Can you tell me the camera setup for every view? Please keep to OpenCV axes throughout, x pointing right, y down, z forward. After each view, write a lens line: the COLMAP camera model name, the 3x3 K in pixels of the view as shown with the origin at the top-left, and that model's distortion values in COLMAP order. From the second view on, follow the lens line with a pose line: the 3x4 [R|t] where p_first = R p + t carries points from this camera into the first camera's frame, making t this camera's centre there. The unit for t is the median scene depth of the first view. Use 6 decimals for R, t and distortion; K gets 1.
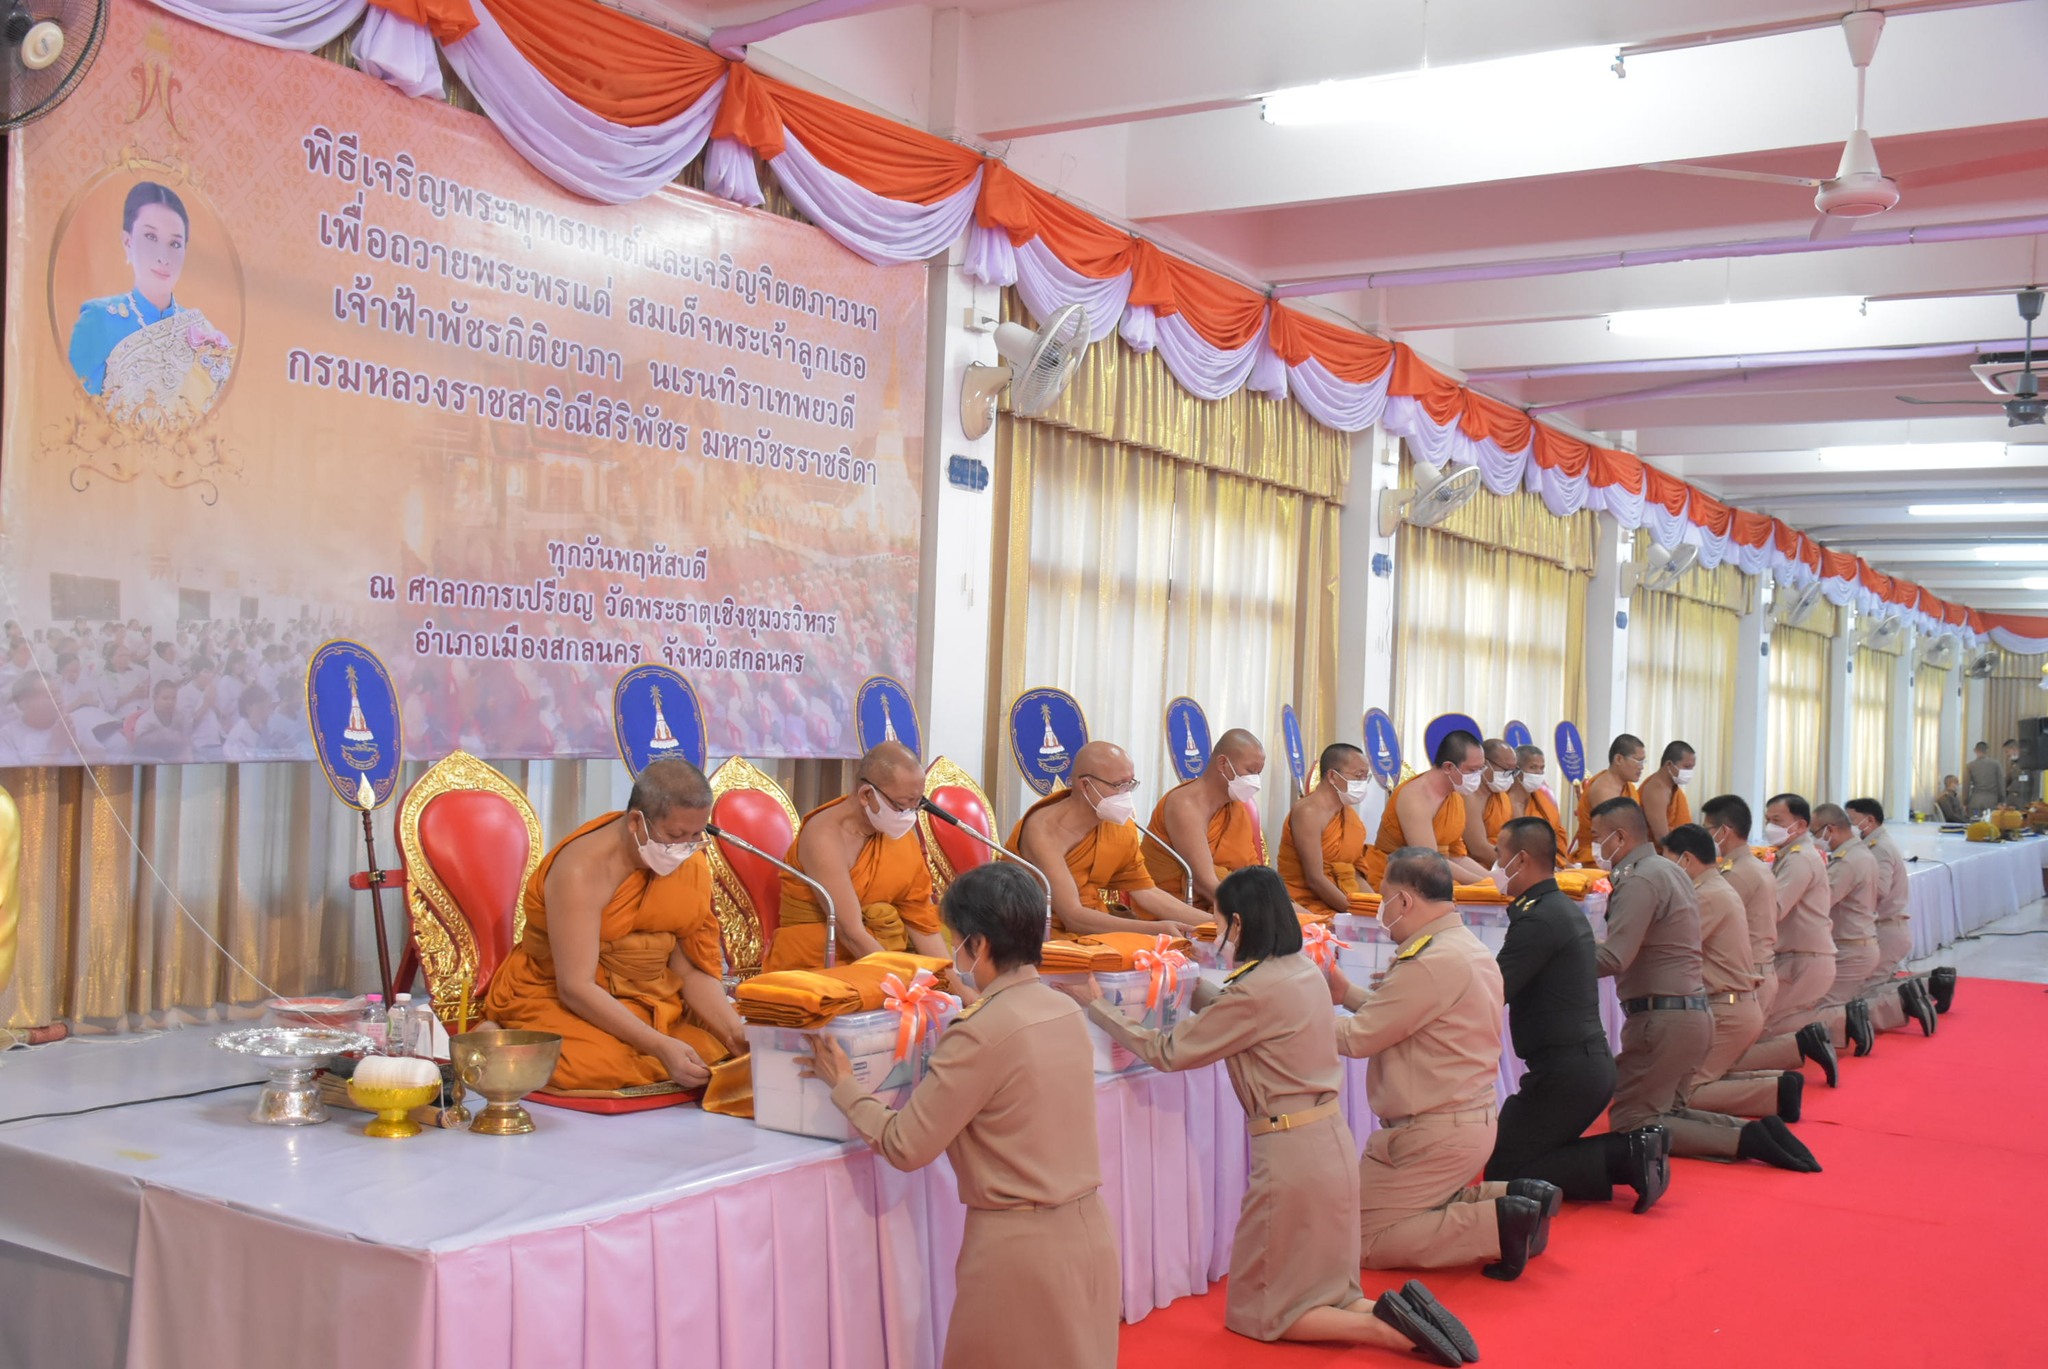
lens RADIAL K [[2013.5, 0, 1022.9], [0, 2013.5, 682.5], [0, 0, 1]] dist [-0.000569, 0.000000]
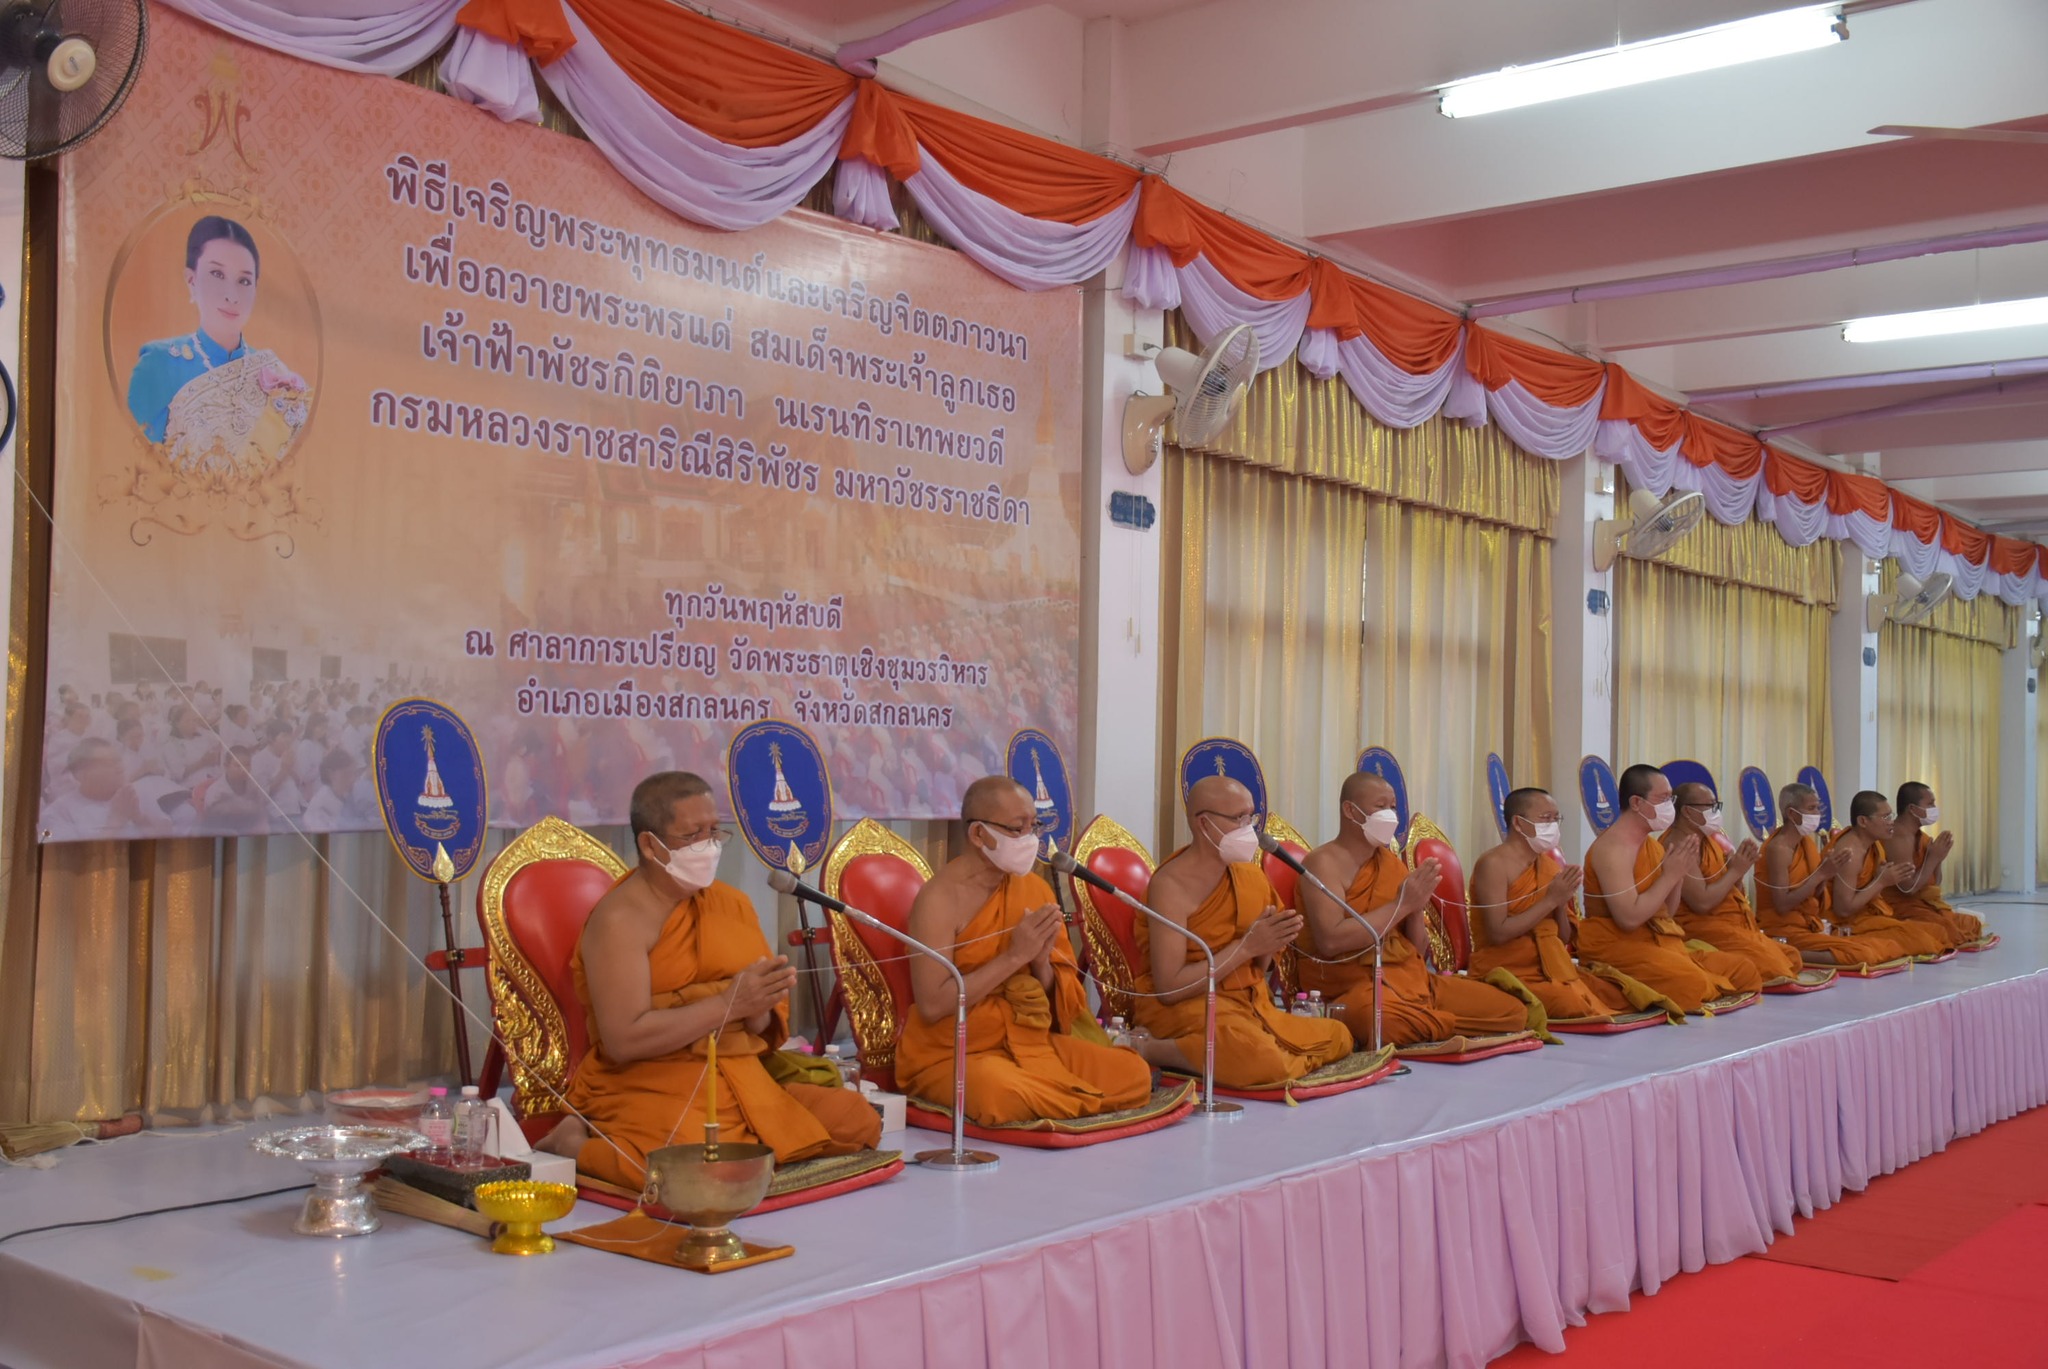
lens RADIAL K [[2013.5, 0, 1024.0], [0, 2013.5, 691.3], [0, 0, 1]] dist [-0.000569, 0.000000]
pose [[0.993641, -0.021988, -0.110428, 0.031489], [0.019264, 0.999485, -0.025673, 0.003568], [0.110935, 0.023382, 0.993553, 0.089596]]
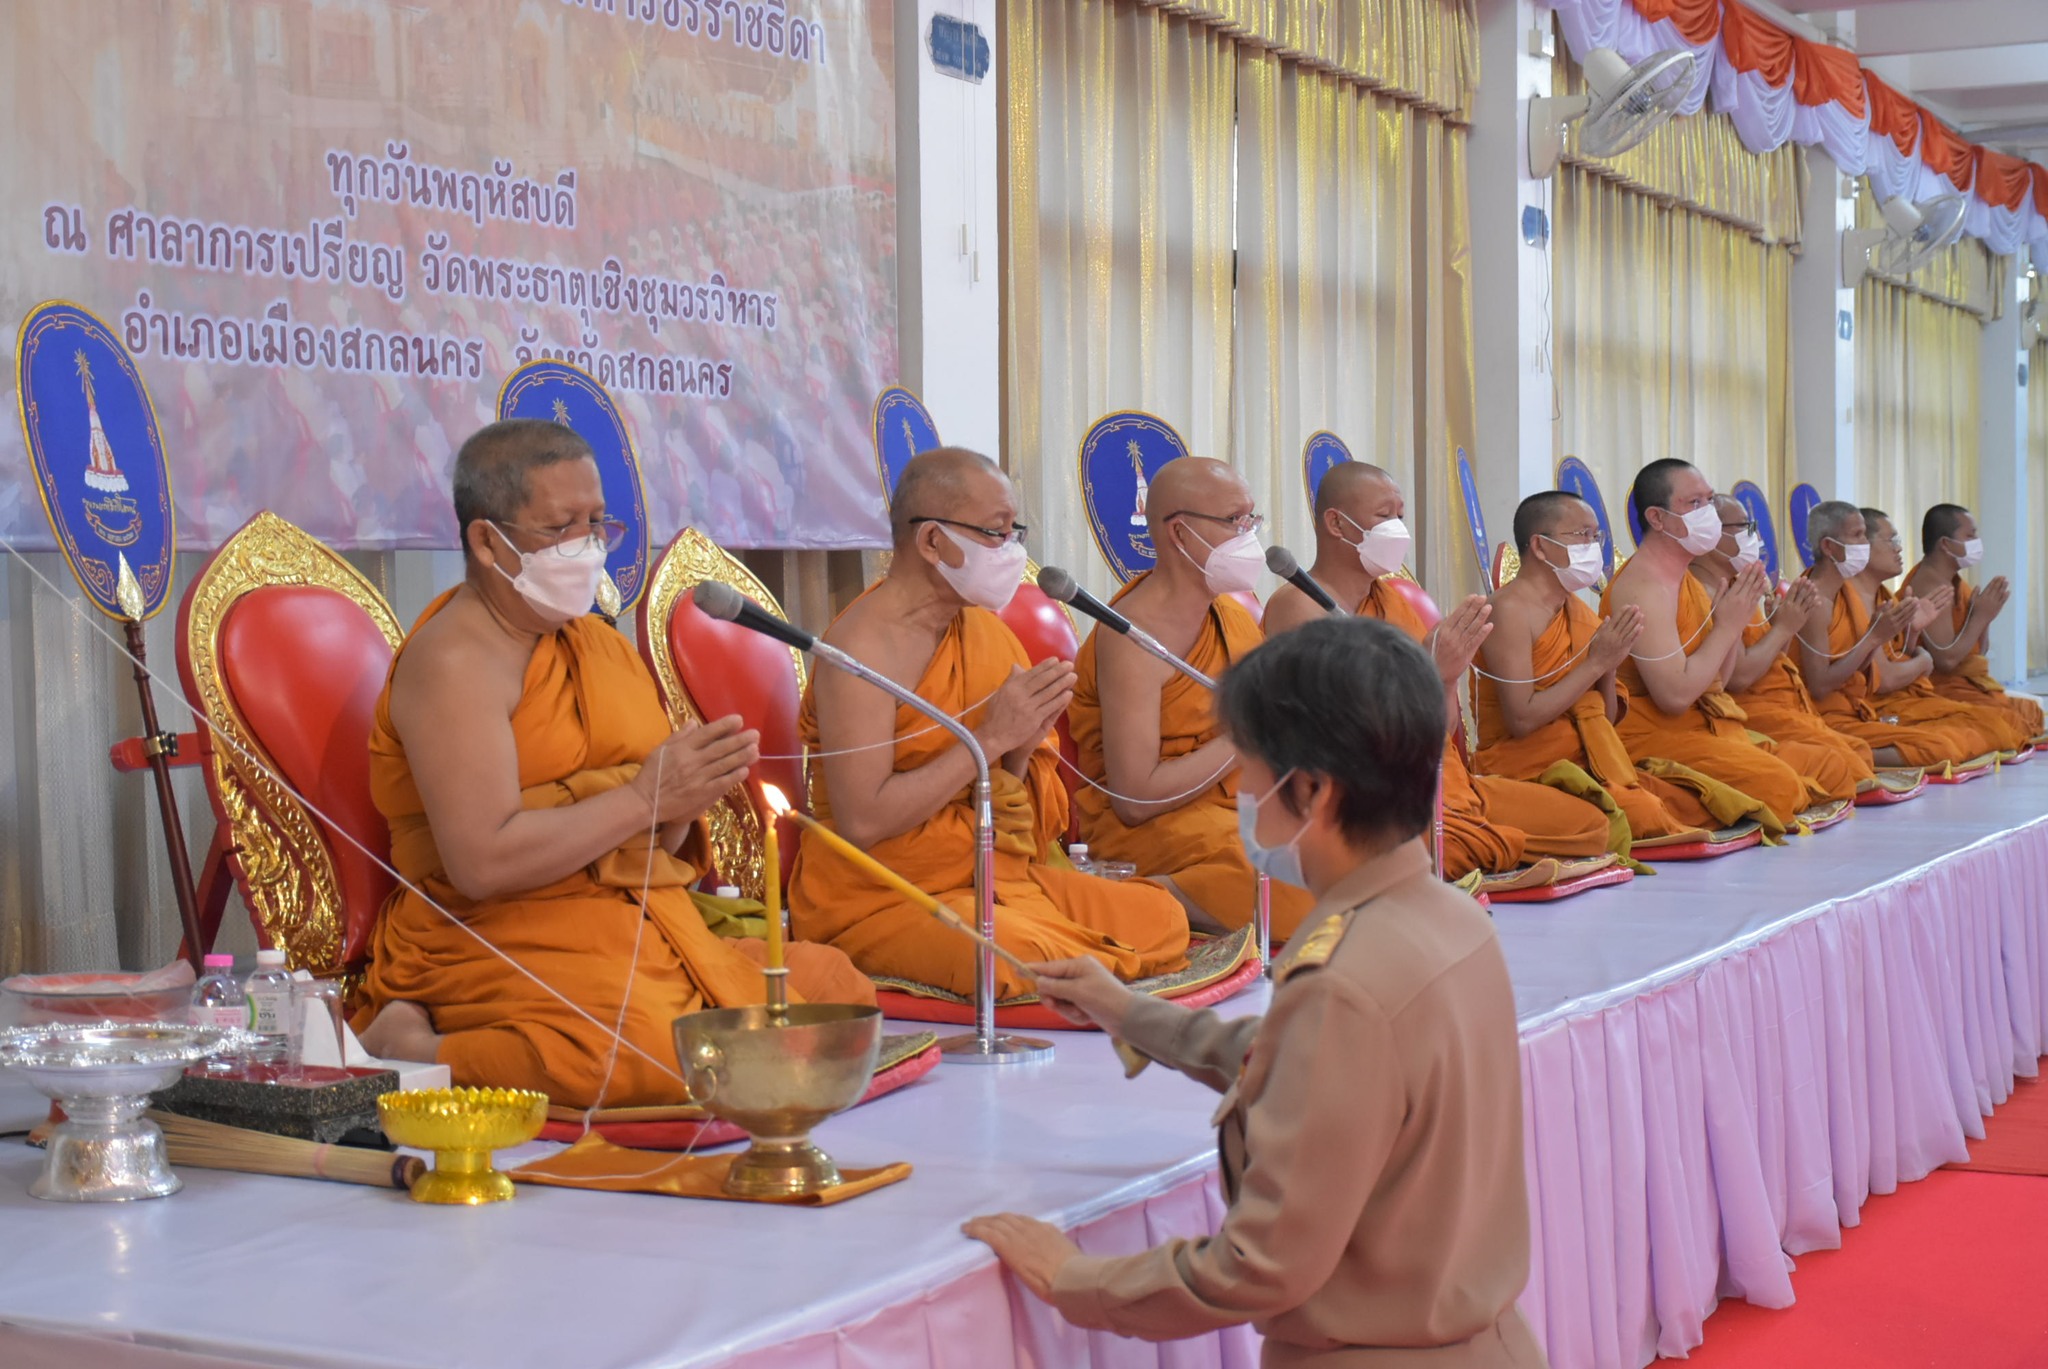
lens RADIAL K [[3241.9, 0, 1020.4], [0, 3241.9, 689.8], [0, 0, 1]] dist [-0.014005, 0.000000]
pose [[0.994279, -0.052861, 0.092813, -0.135465], [0.047827, 0.997304, 0.055651, 0.035082], [-0.095504, -0.050893, 0.994127, 0.101498]]
